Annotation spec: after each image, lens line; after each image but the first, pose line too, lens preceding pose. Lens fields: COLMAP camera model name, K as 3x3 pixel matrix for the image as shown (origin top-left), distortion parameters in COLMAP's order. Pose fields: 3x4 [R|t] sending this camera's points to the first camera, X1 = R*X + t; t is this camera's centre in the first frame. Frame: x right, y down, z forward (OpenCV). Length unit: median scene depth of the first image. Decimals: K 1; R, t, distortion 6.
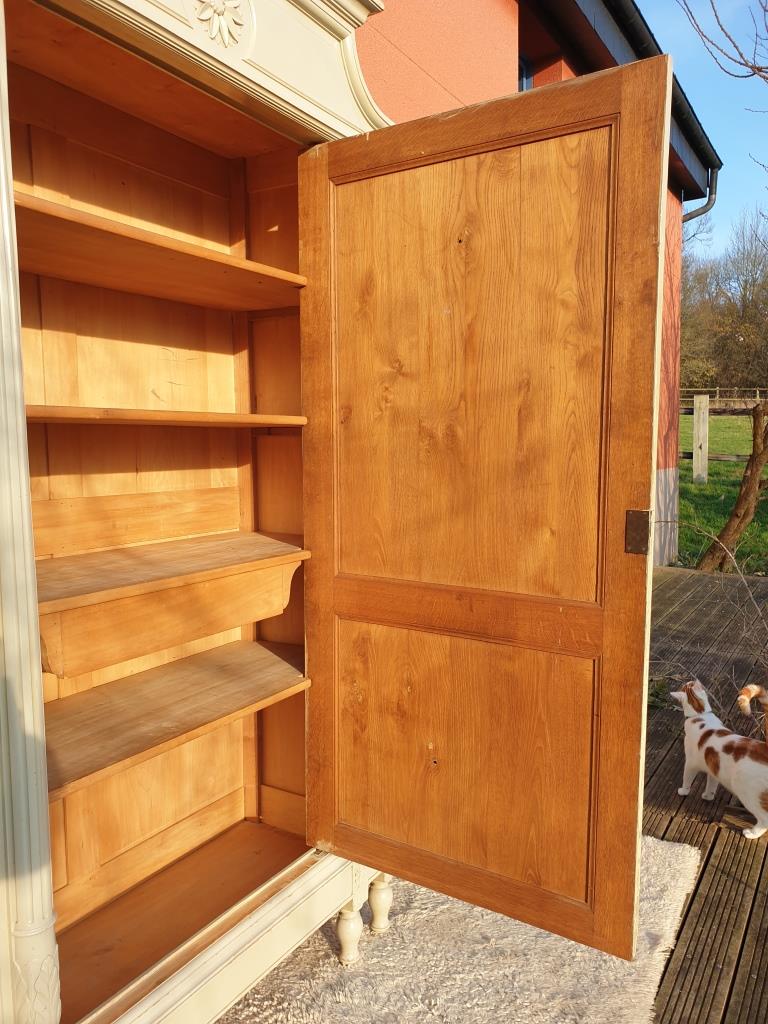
lens RADIAL K [[788.2, 0, 386.2], [0, 788.2, 530.6], [0, 0, 1]] dist [-0.000398, 0.000714]
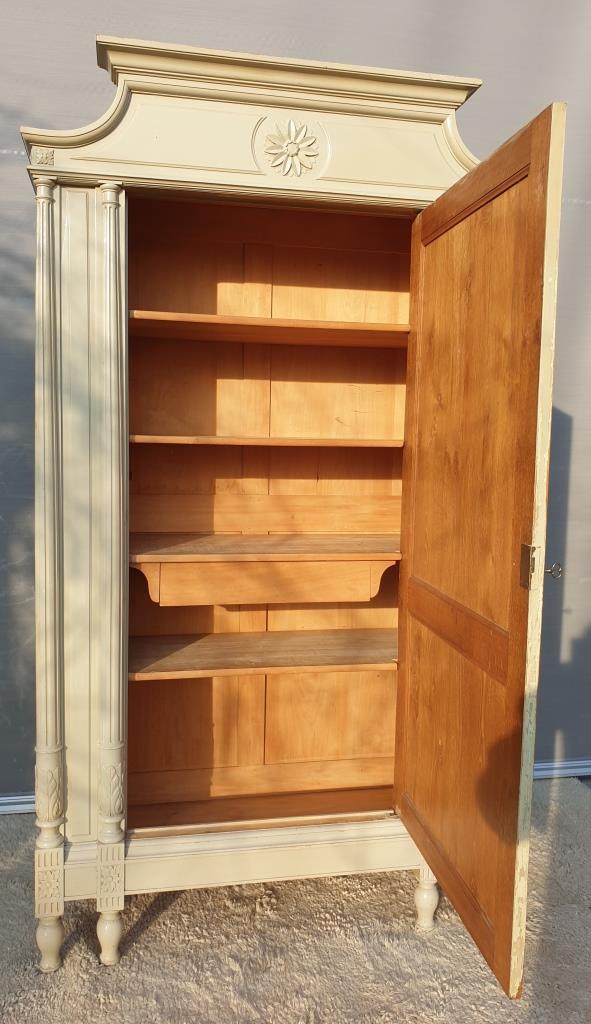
lens RADIAL K [[798.7, 0, 282.9], [0, 798.7, 505.1], [0, 0, 1]] dist [0.002950, 0.002229]
pose [[0.665098, 0.077864, -0.742686, 0.673668], [-0.105378, 0.994383, 0.009883, -0.039439], [0.739284, 0.071690, 0.669567, 0.062895]]
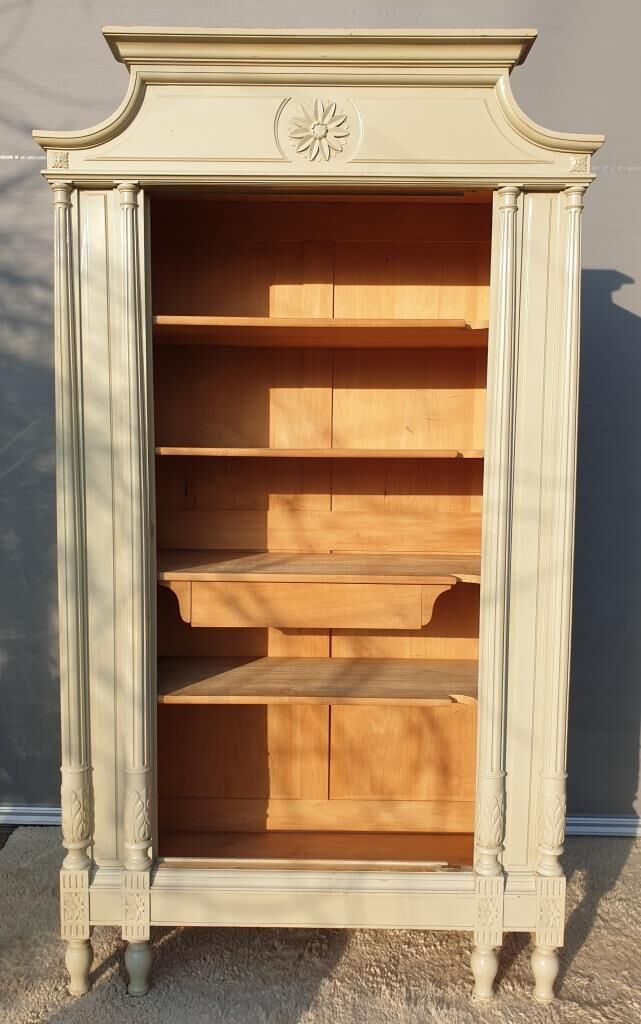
lens RADIAL K [[804.3, 0, 321.0], [0, 804.3, 527.0], [0, 0, 1]] dist [0.004468, 0.009170]
pose [[0.498546, 0.088504, -0.862333, 0.741653], [-0.110767, 0.993124, 0.037889, -0.062214], [0.859757, 0.076629, 0.504922, 0.300545]]
